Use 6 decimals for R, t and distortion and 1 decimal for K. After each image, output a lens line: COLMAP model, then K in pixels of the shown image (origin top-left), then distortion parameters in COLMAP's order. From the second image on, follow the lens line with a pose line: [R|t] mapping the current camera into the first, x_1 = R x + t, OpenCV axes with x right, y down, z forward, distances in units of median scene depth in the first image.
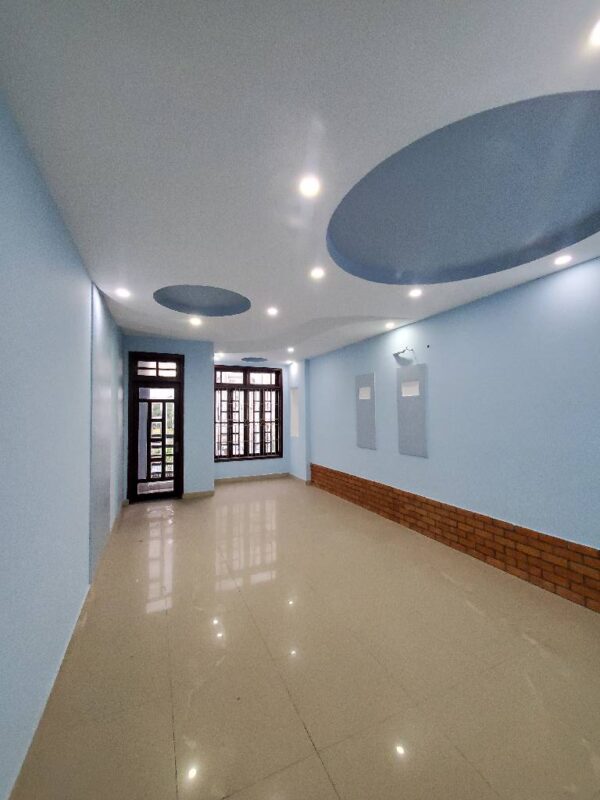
lens RADIAL K [[316.2, 0, 299.6], [0, 316.2, 397.6], [0, 0, 1]] dist [0.002520, 0.000304]
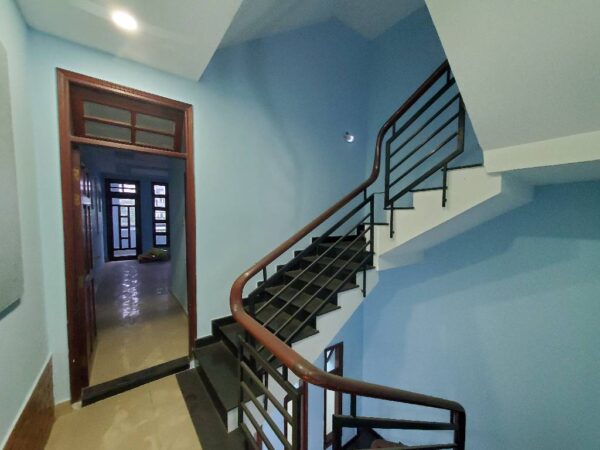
lens RADIAL K [[237.2, 0, 300.4], [0, 237.2, 228.3], [0, 0, 1]] dist [0.002520, 0.000304]
pose [[0.962881, -0.005677, 0.269866, 0.147156], [-0.011704, 0.997960, 0.062754, 0.039939], [-0.269672, -0.063583, 0.960851, -0.569477]]
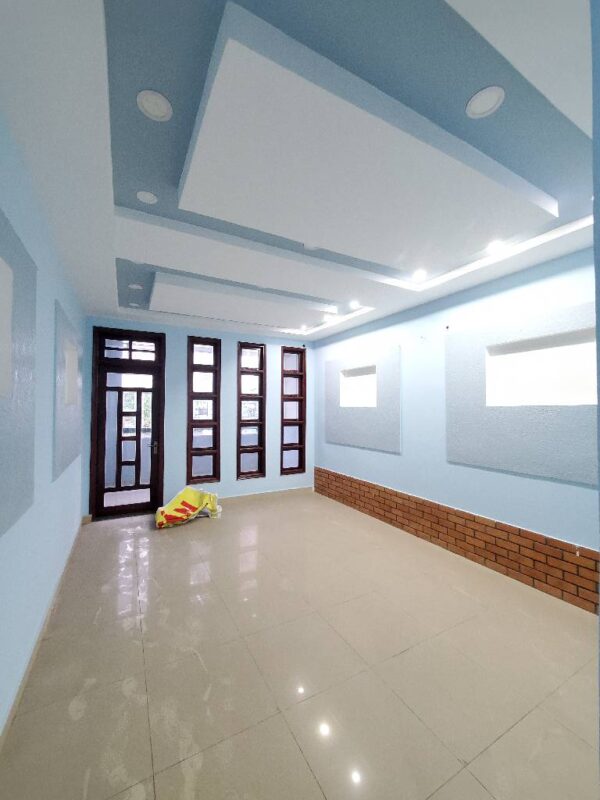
lens RADIAL K [[316.2, 0, 298.9], [0, 316.2, 396.8], [0, 0, 1]] dist [0.002520, 0.000304]
pose [[0.993896, 0.021509, 0.108201, -0.113194], [-0.024456, 0.999363, 0.025980, -0.003949], [-0.107573, -0.028467, 0.993790, 0.160118]]
